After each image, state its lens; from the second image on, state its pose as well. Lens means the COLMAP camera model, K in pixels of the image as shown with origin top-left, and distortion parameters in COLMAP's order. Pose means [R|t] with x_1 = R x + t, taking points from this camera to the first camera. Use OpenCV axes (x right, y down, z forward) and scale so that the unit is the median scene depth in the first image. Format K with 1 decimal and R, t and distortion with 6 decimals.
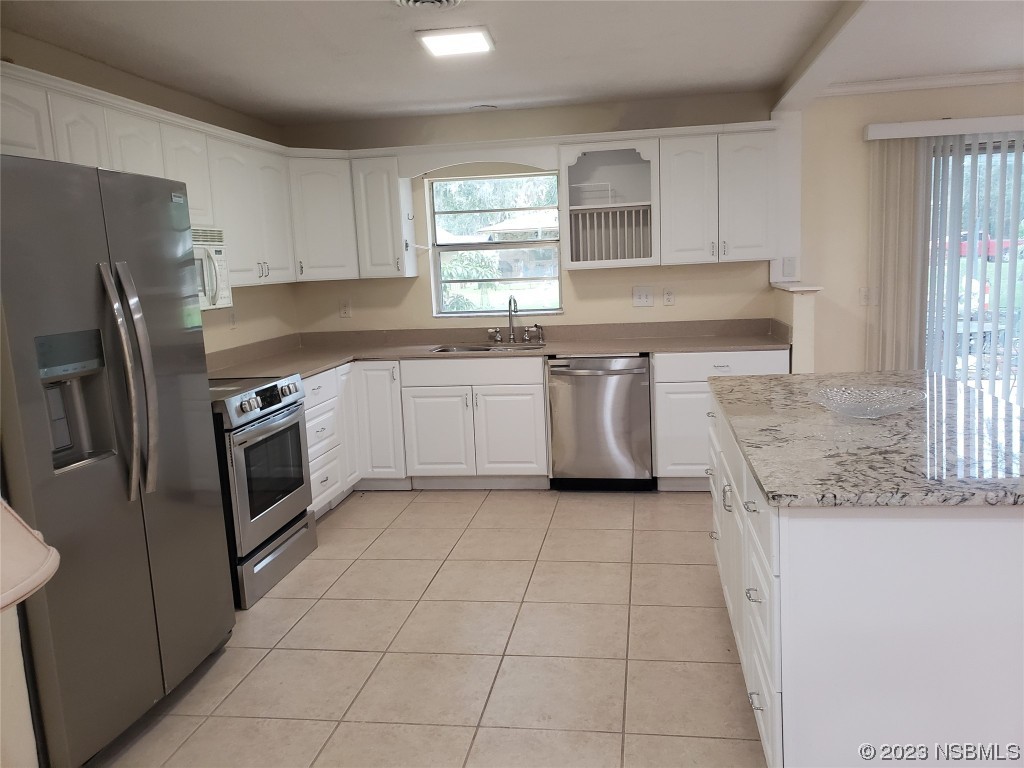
lens RADIAL K [[789.5, 0, 520.0], [0, 789.5, 374.7], [0, 0, 1]] dist [0.041835, -0.032610]
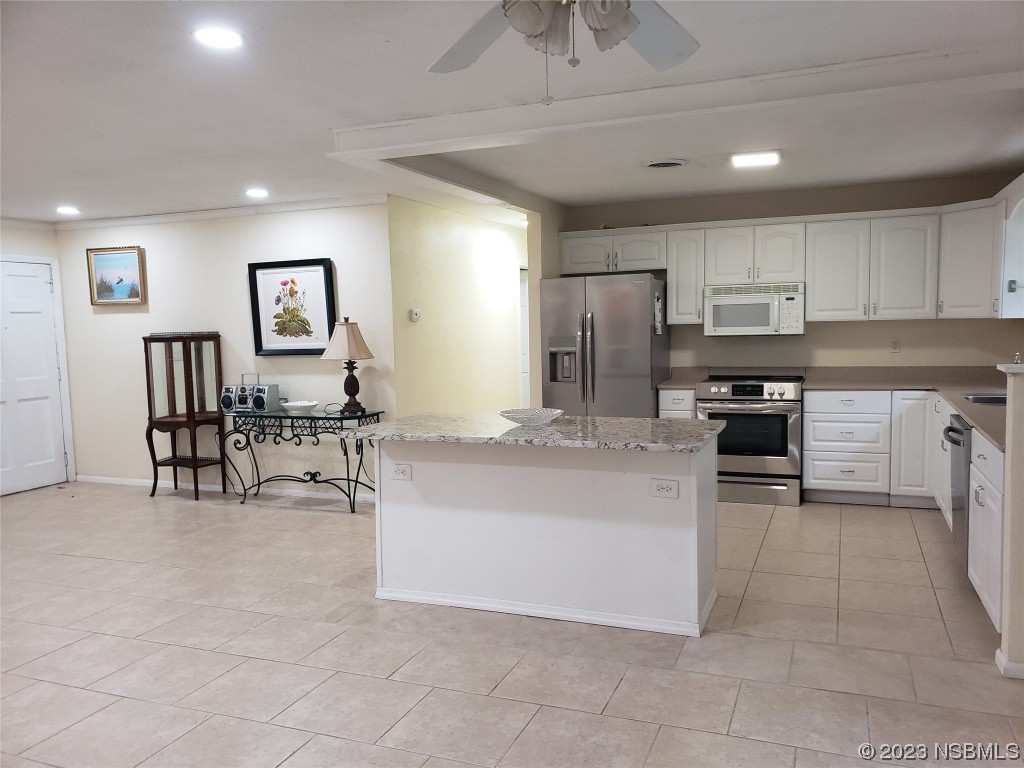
lens RADIAL K [[789.5, 0, 523.9], [0, 789.5, 393.5], [0, 0, 1]] dist [0.041835, -0.032610]
pose [[-0.212543, 0.139877, -0.967088, 1.014456], [-0.108556, 0.980195, 0.165631, -0.138880], [0.971103, 0.140187, -0.193149, 0.657572]]
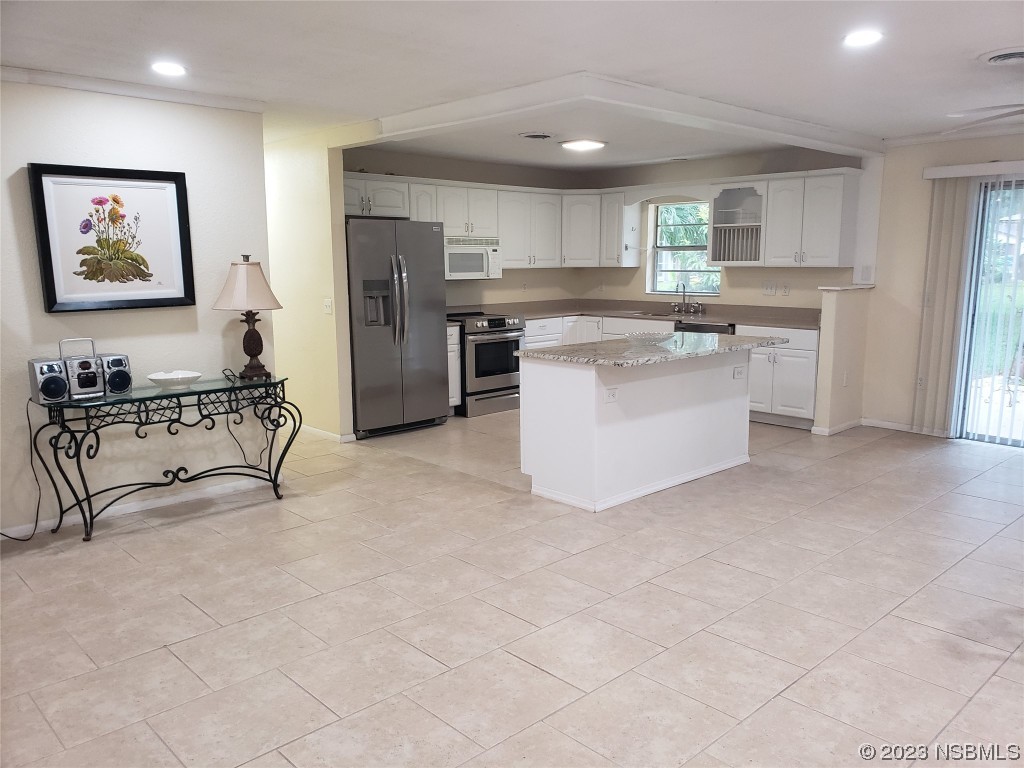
lens RADIAL K [[789.5, 0, 524.1], [0, 789.5, 391.6], [0, 0, 1]] dist [0.041835, -0.032610]
pose [[0.792216, 0.140291, -0.593896, 0.726146], [-0.117310, 0.990075, 0.077394, 0.028460], [0.598860, 0.008358, 0.800810, -0.435289]]
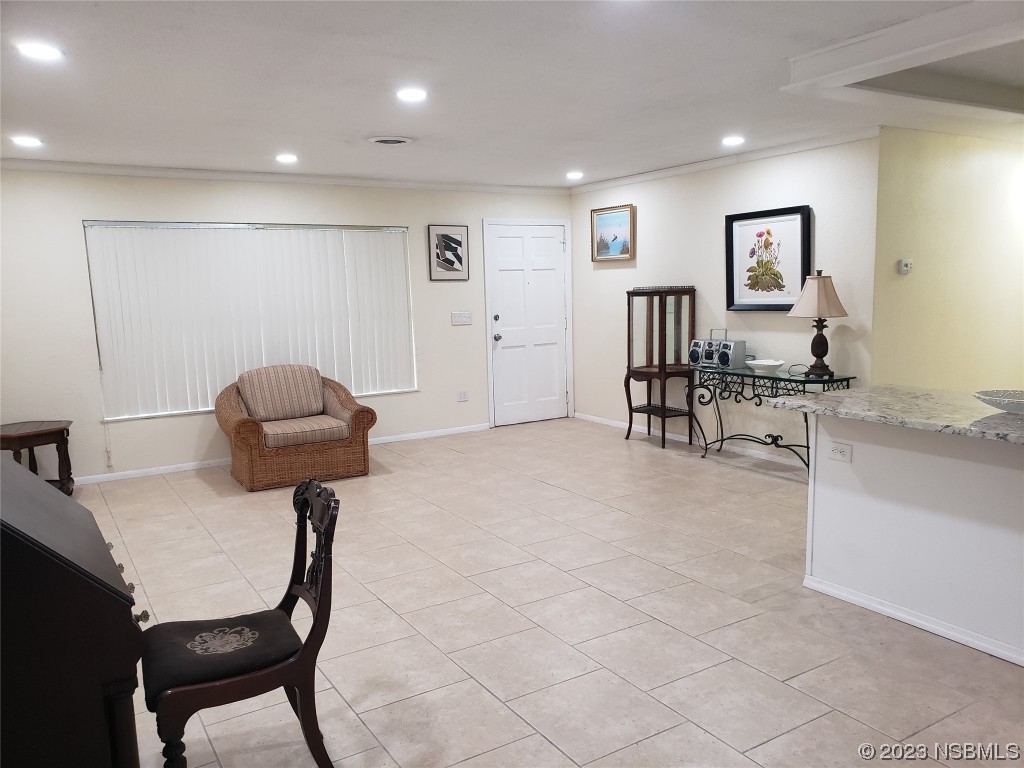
lens RADIAL K [[789.5, 0, 530.7], [0, 789.5, 392.8], [0, 0, 1]] dist [0.041835, -0.032610]
pose [[-0.744830, 0.153834, -0.649279, 0.922298], [-0.038498, 0.961533, 0.271979, -0.143894], [0.666142, 0.227574, -0.710257, 0.697827]]
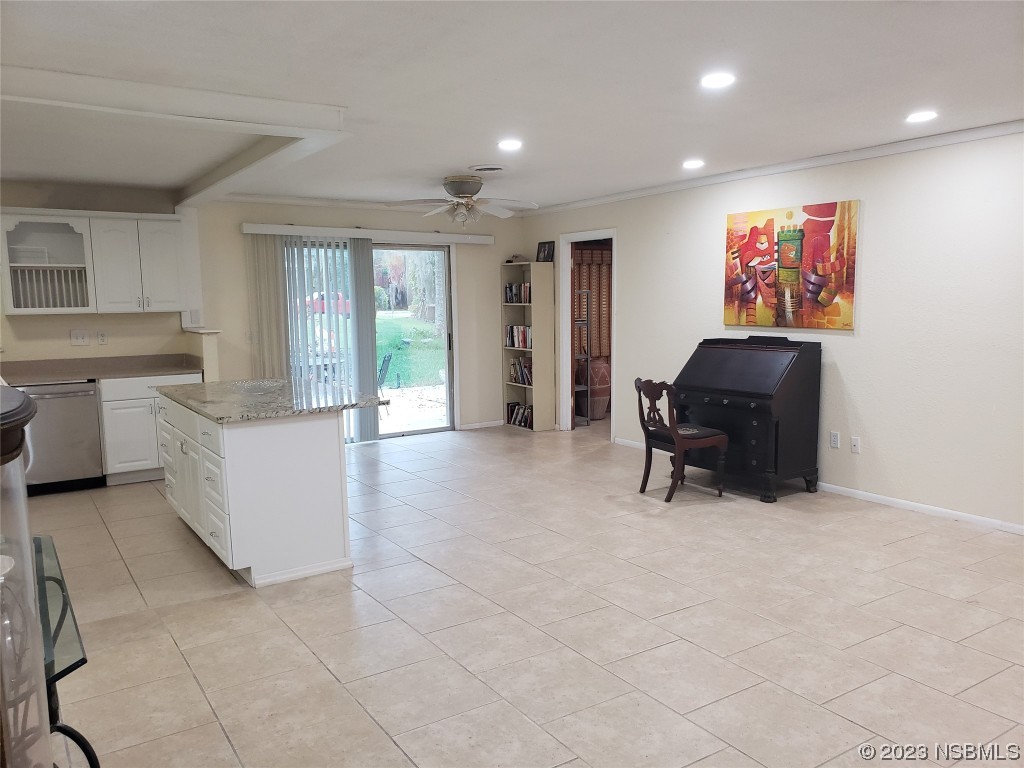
lens RADIAL K [[789.5, 0, 517.5], [0, 789.5, 388.8], [0, 0, 1]] dist [0.041835, -0.032610]
pose [[0.739310, -0.047230, 0.671707, -0.198228], [0.080318, 0.996601, -0.018327, 0.065779], [-0.668558, 0.067499, 0.740591, -0.429490]]
